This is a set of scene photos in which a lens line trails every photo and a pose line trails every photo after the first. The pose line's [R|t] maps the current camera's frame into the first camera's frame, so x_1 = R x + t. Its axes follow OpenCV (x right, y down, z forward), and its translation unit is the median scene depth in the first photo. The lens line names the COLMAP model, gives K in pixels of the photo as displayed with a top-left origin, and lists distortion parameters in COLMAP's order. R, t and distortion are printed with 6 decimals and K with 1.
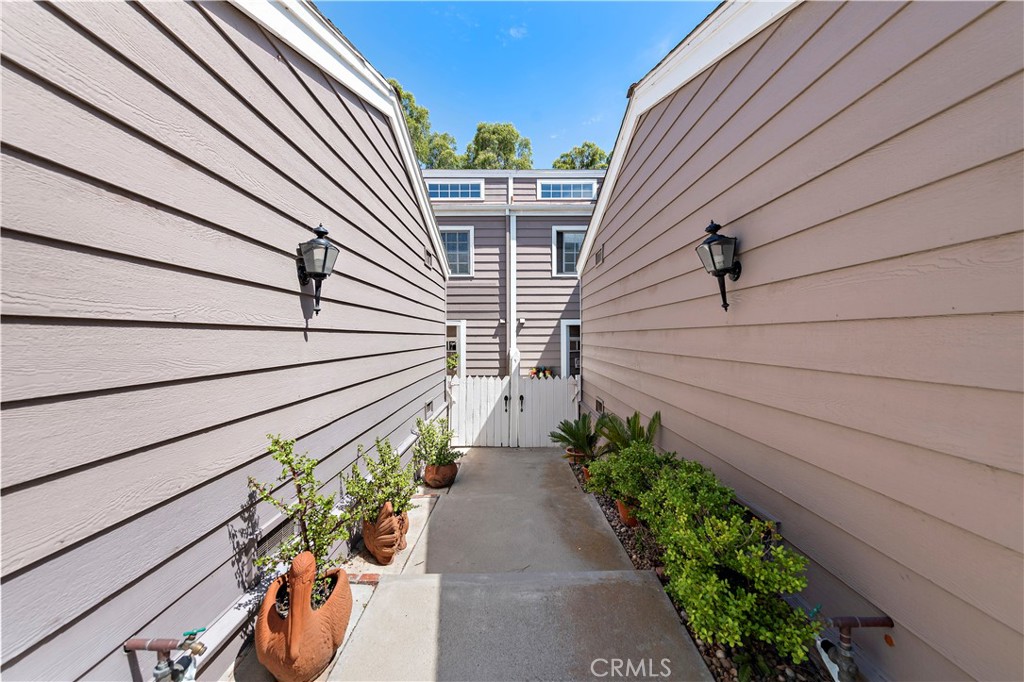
lens RADIAL K [[404.2, 0, 511.7], [0, 404.2, 336.7], [0, 0, 1]] dist [0.014609, -0.002601]
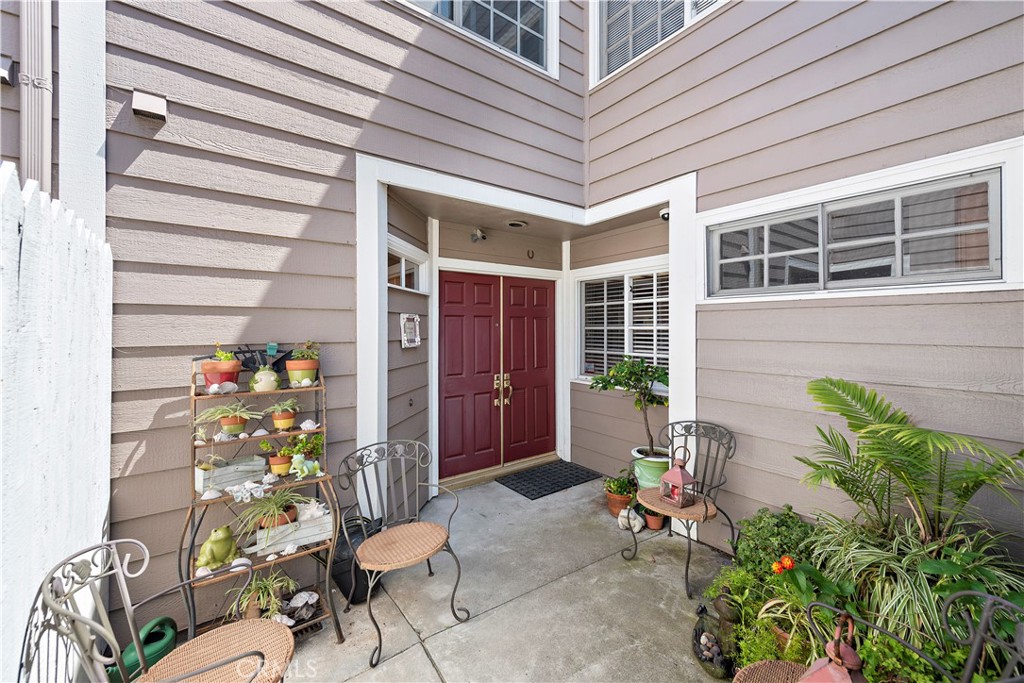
lens RADIAL K [[404.2, 0, 511.4], [0, 404.2, 322.7], [0, 0, 1]] dist [0.014609, -0.002601]
pose [[0.806116, 0.006612, 0.591720, 0.052022], [-0.002291, 0.999965, -0.008052, 0.066532], [-0.591753, 0.005135, 0.806103, 0.767294]]
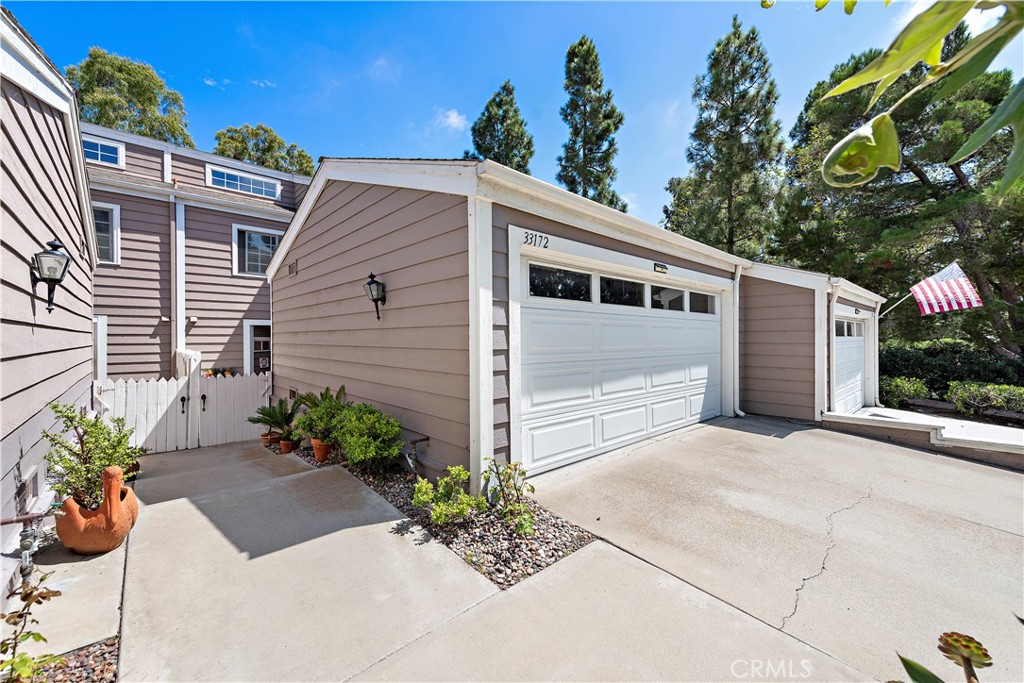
lens RADIAL K [[404.2, 0, 515.0], [0, 404.2, 344.1], [0, 0, 1]] dist [0.014609, -0.002601]
pose [[0.735720, -0.007194, 0.677247, -0.066260], [-0.001514, 0.999924, 0.012266, 0.005233], [-0.677284, -0.010049, 0.735653, -0.191566]]
